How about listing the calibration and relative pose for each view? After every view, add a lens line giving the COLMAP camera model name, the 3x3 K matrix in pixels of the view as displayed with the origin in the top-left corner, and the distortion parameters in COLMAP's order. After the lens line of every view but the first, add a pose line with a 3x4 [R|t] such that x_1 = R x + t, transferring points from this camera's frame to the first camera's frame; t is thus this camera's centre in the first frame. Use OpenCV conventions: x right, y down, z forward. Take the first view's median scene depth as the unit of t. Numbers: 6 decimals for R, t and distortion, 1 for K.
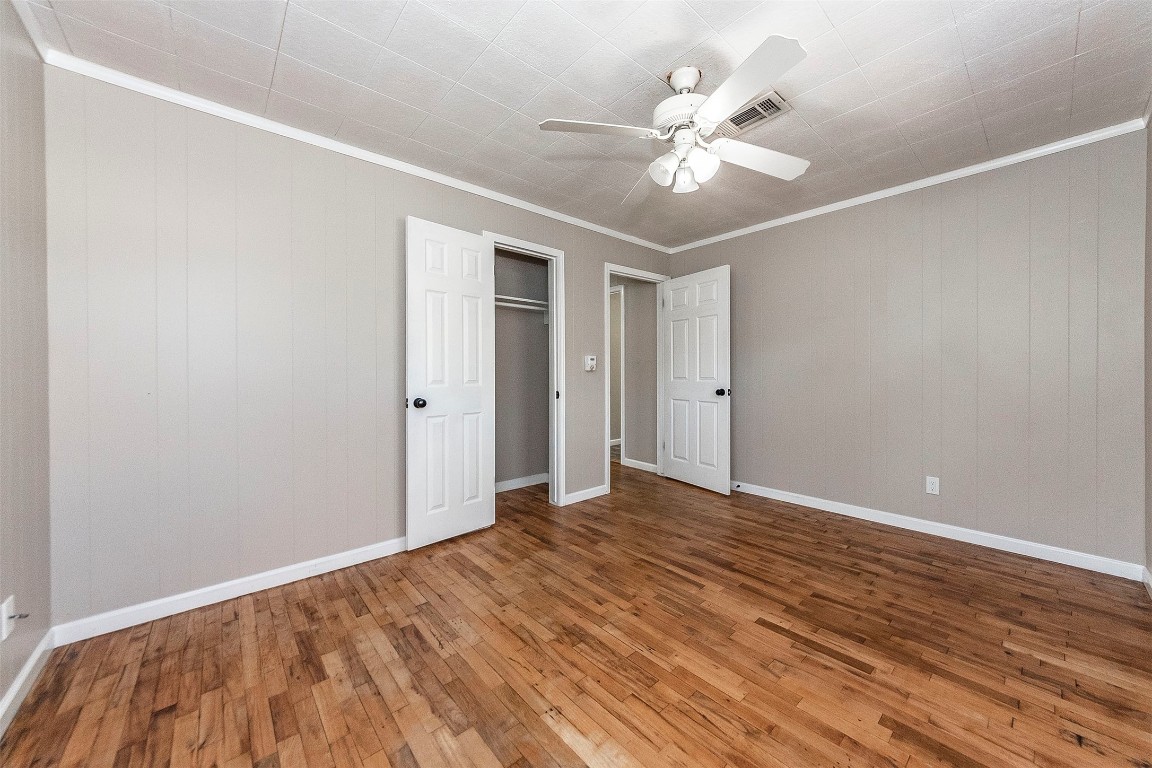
lens RADIAL K [[414.9, 0, 585.5], [0, 414.9, 382.2], [0, 0, 1]] dist [-0.002564, 0.003432]
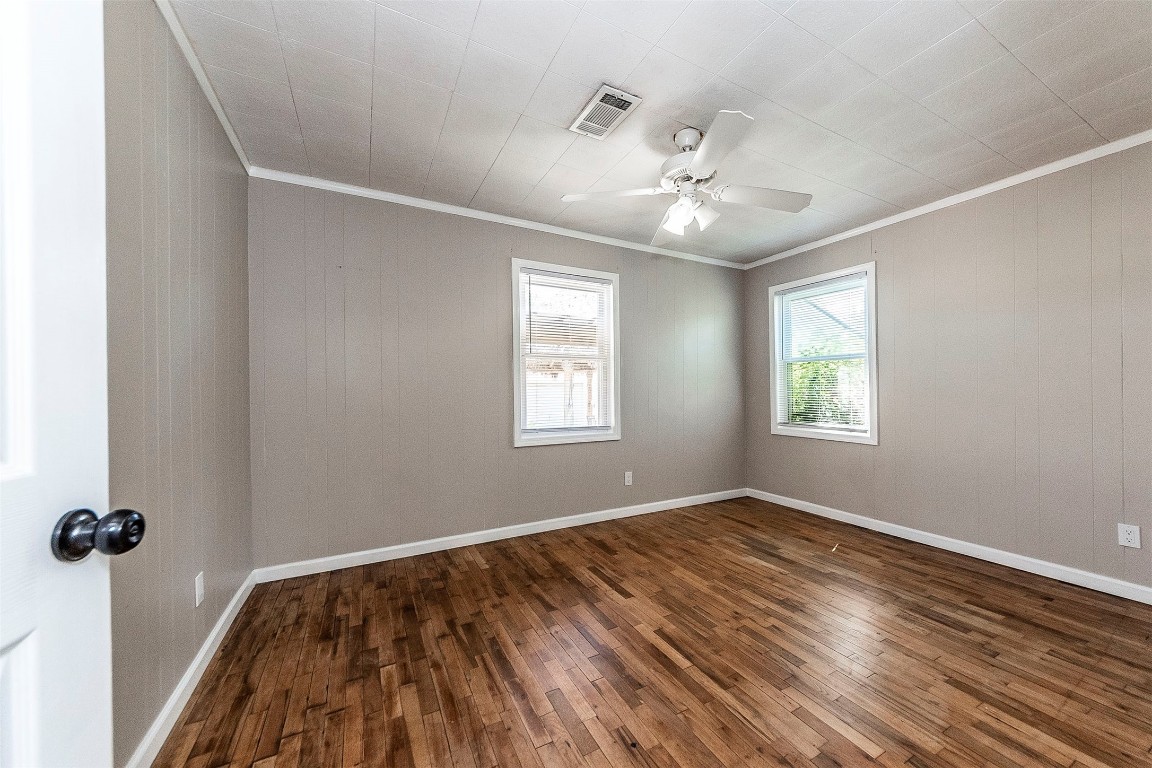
lens RADIAL K [[414.9, 0, 585.5], [0, 414.9, 382.2], [0, 0, 1]] dist [-0.002564, 0.003432]
pose [[-0.972055, 0.014978, 0.234276, 0.230570], [0.015459, 0.999880, 0.000214, -0.051267], [-0.234245, 0.003829, -0.972170, 2.047263]]
